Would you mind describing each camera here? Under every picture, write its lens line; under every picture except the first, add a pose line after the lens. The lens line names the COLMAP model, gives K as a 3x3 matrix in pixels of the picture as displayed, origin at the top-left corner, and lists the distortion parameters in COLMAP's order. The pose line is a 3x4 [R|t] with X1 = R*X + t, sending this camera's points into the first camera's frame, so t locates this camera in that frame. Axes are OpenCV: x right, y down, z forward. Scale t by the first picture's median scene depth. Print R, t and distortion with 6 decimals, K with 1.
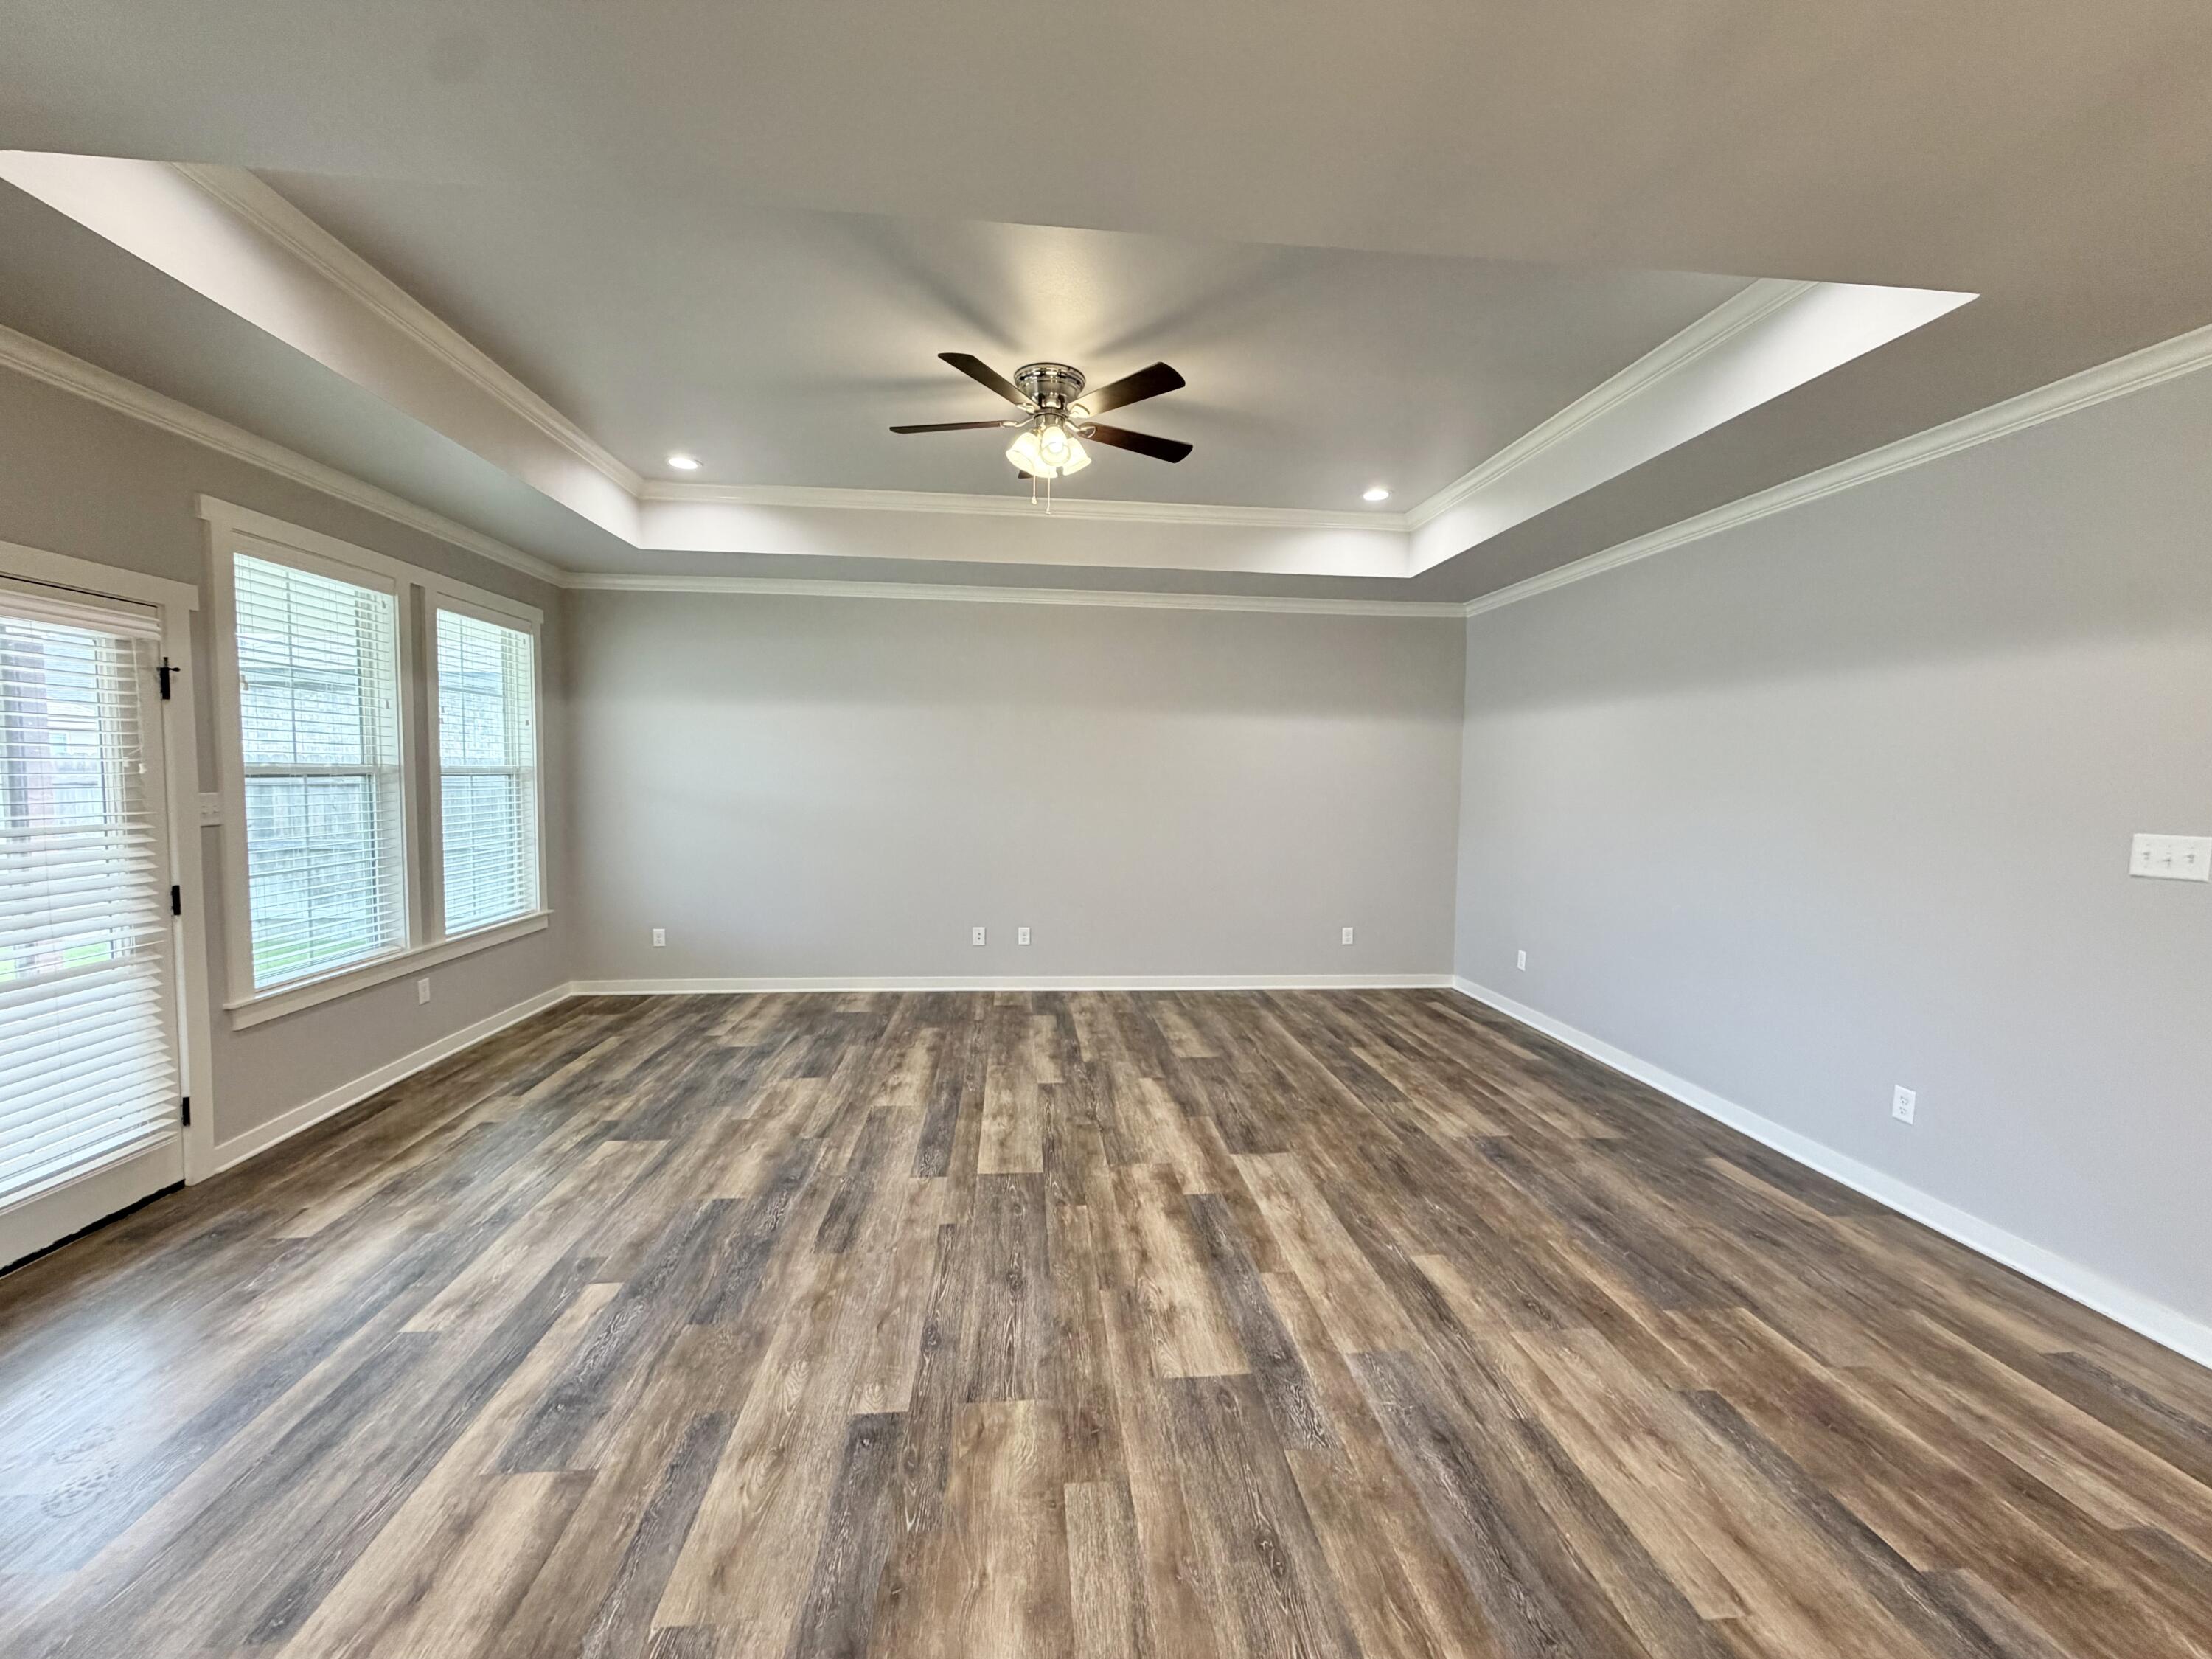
lens RADIAL K [[885.4, 0, 1100.4], [0, 885.4, 827.3], [0, 0, 1]] dist [-0.000265, 0.000639]
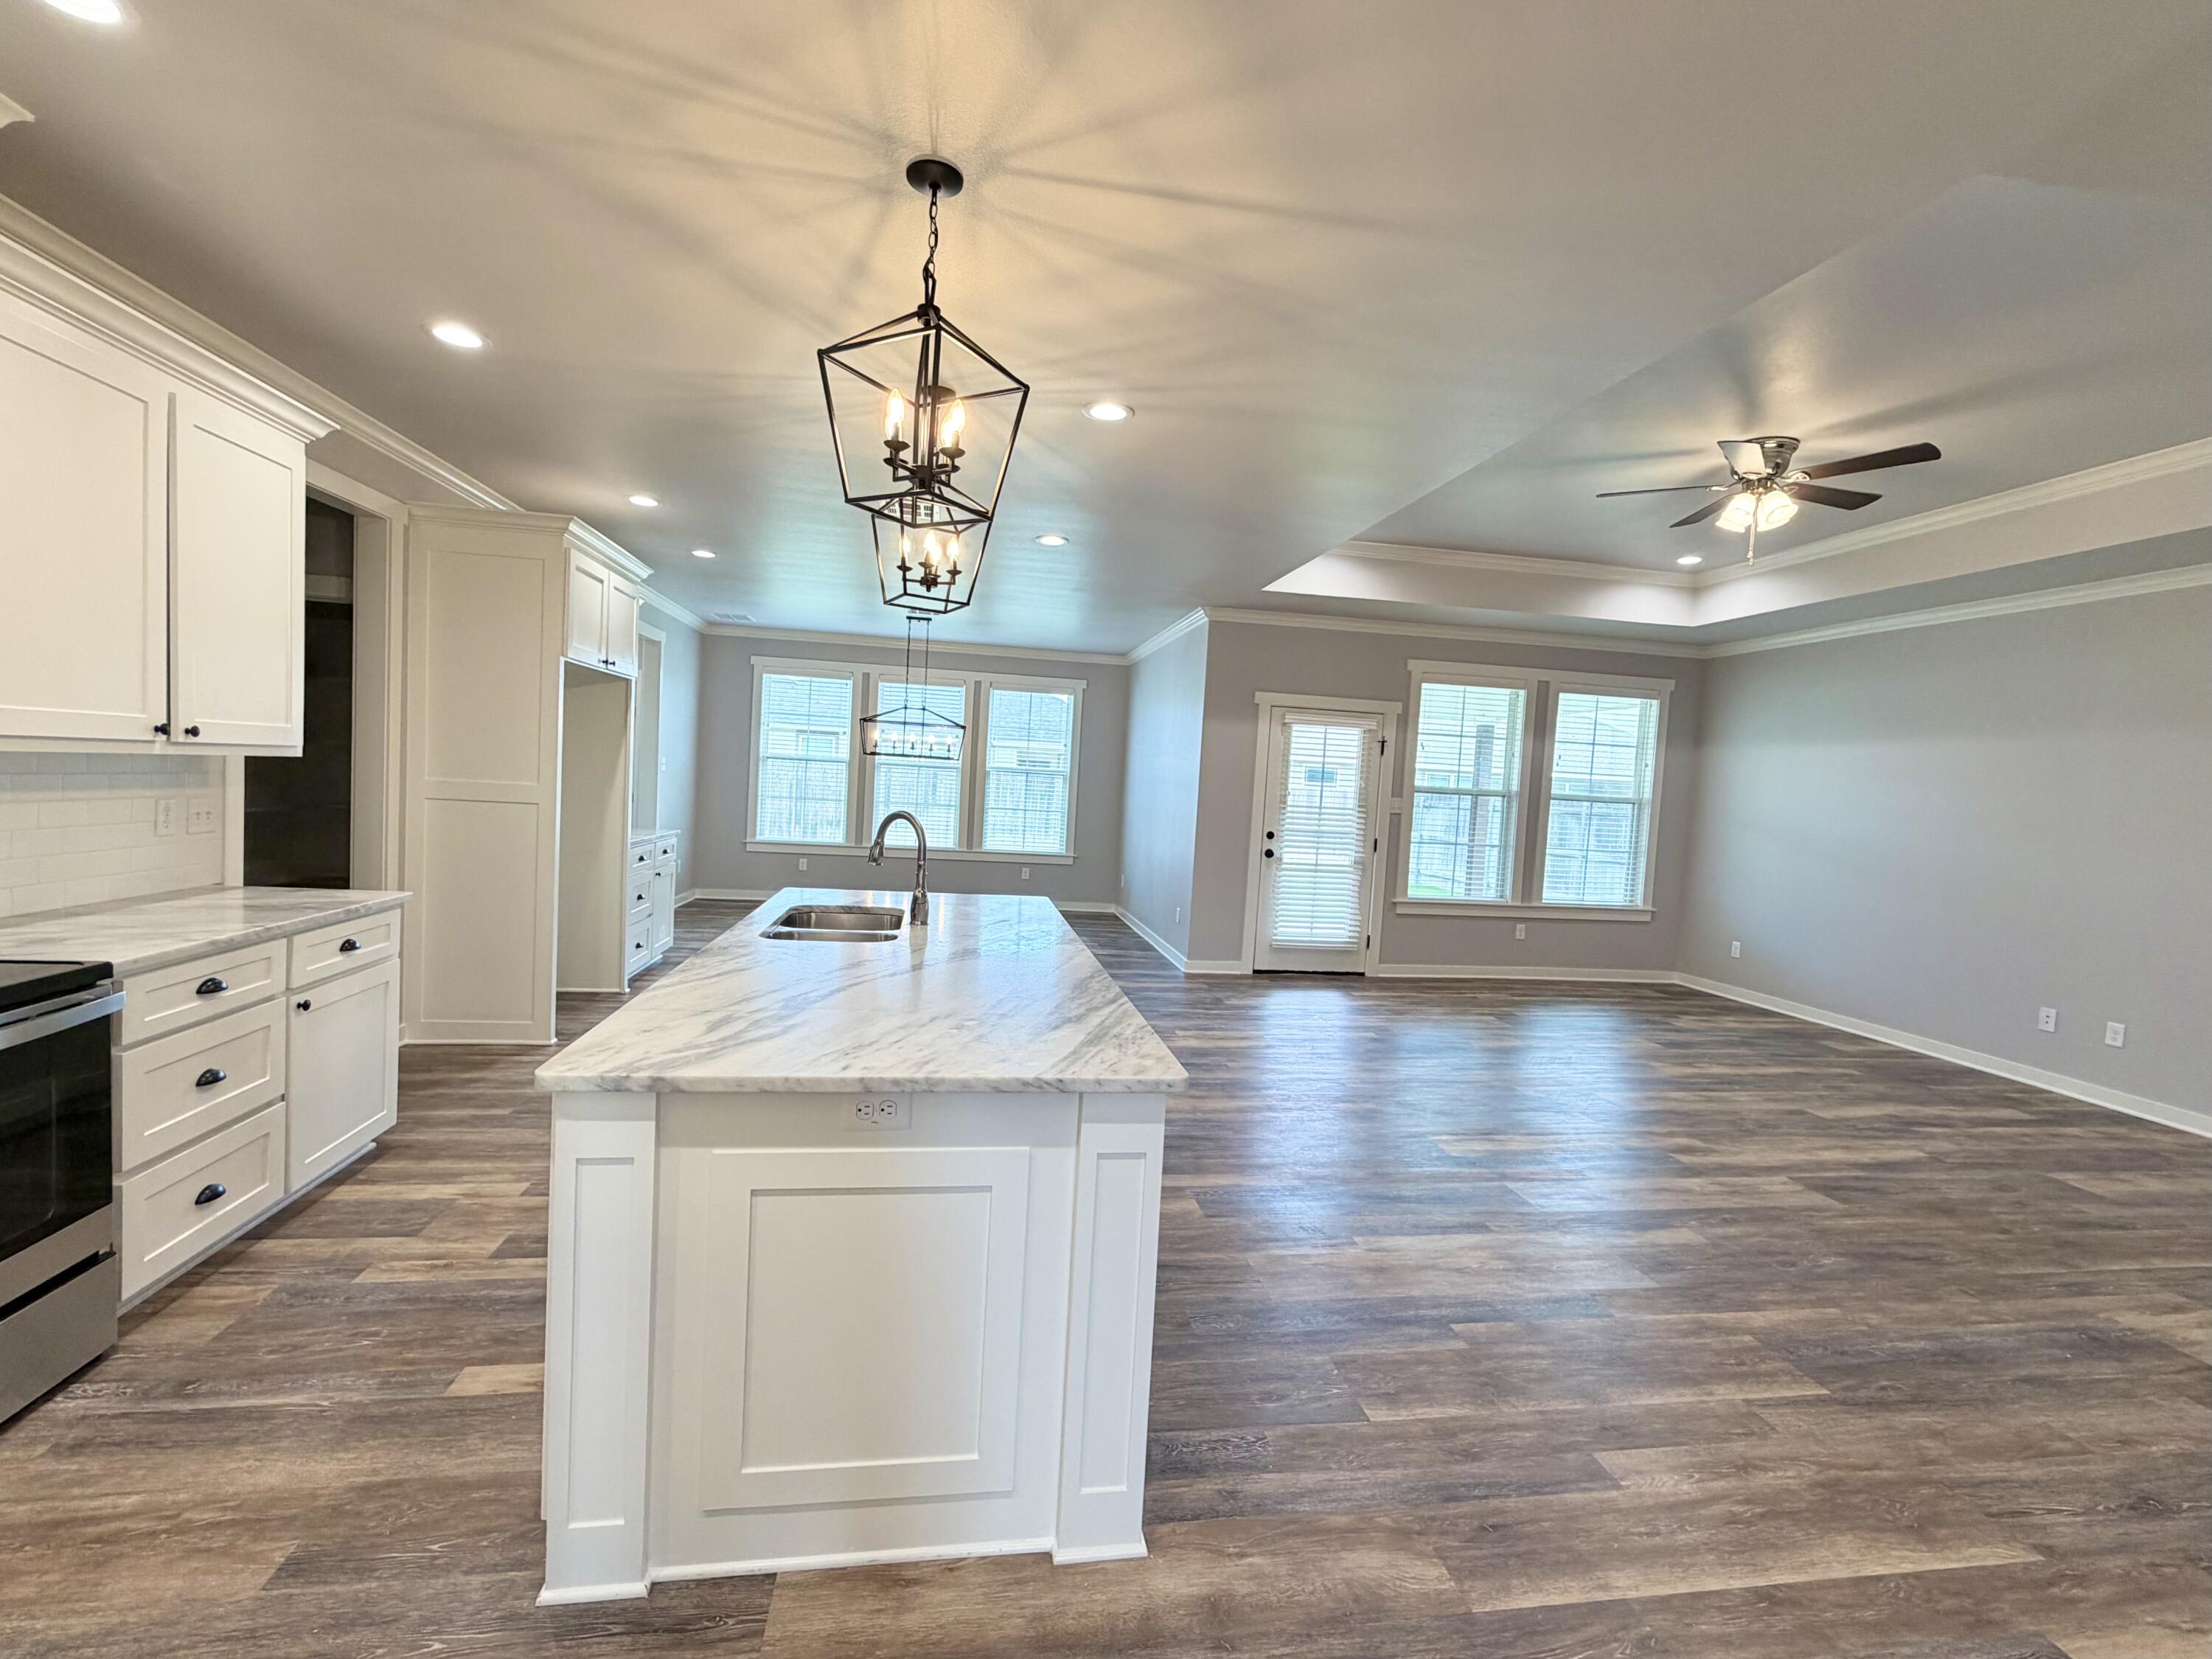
lens RADIAL K [[967.8, 0, 1100.8], [0, 967.8, 831.4], [0, 0, 1]] dist [-0.003134, 0.000734]
pose [[0.064292, 0.041489, -0.997068, 1.038543], [-0.113848, 0.992917, 0.033975, 0.034741], [0.991416, 0.111330, 0.068560, 0.116060]]
